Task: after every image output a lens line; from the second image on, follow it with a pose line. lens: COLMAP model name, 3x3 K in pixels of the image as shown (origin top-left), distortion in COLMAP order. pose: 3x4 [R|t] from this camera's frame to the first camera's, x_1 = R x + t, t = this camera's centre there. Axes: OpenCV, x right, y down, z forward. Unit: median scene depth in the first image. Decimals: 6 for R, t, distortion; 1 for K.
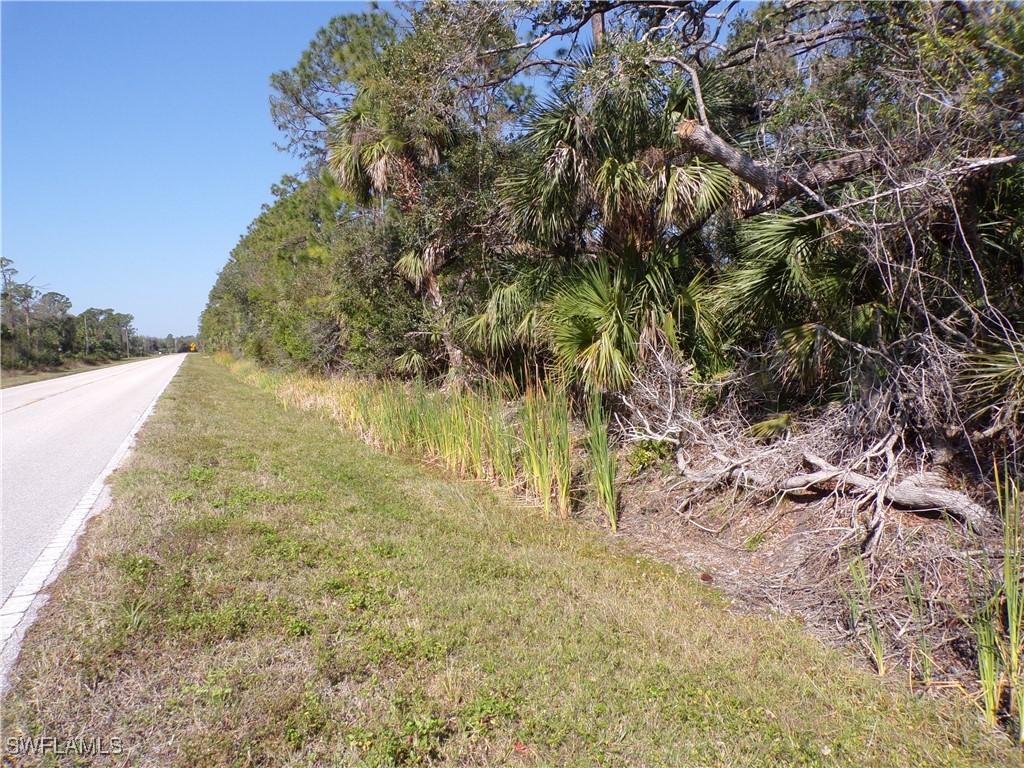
lens RADIAL K [[698.7, 0, 511.0], [0, 698.7, 386.8], [0, 0, 1]] dist [-0.023809, 0.035745]
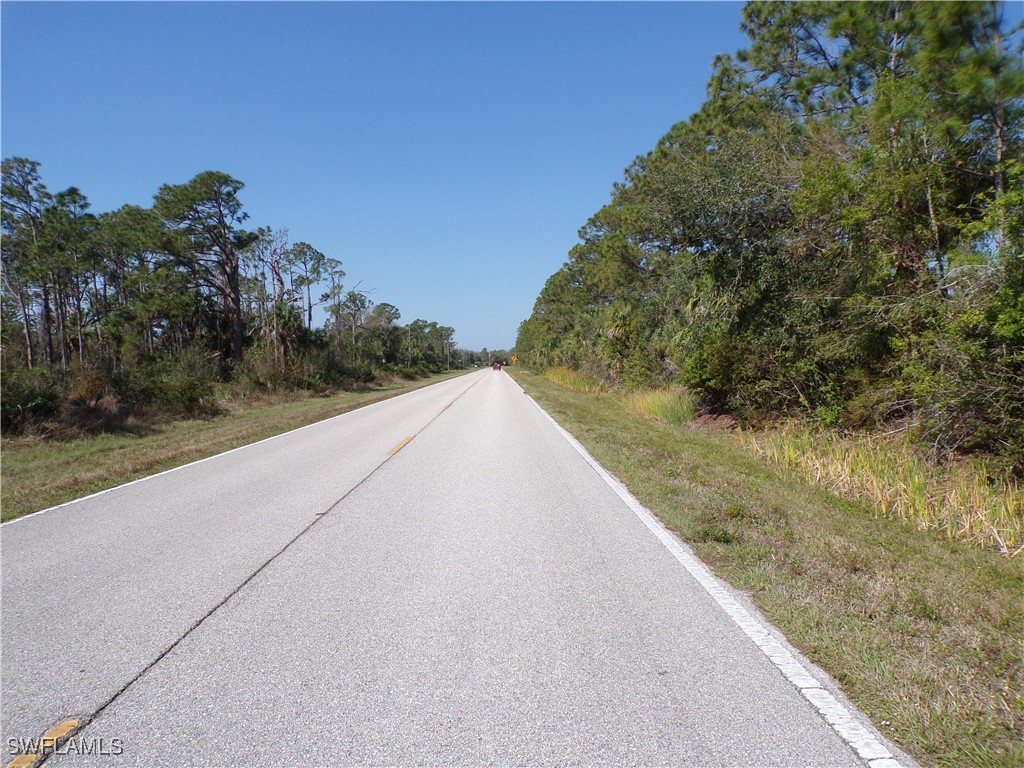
lens RADIAL K [[698.7, 0, 511.0], [0, 698.7, 386.8], [0, 0, 1]] dist [-0.023809, 0.035745]
pose [[0.915728, 0.031101, -0.400593, -0.102102], [-0.040747, 0.999048, -0.015582, -0.009750], [0.399727, 0.030591, 0.916124, 0.184958]]
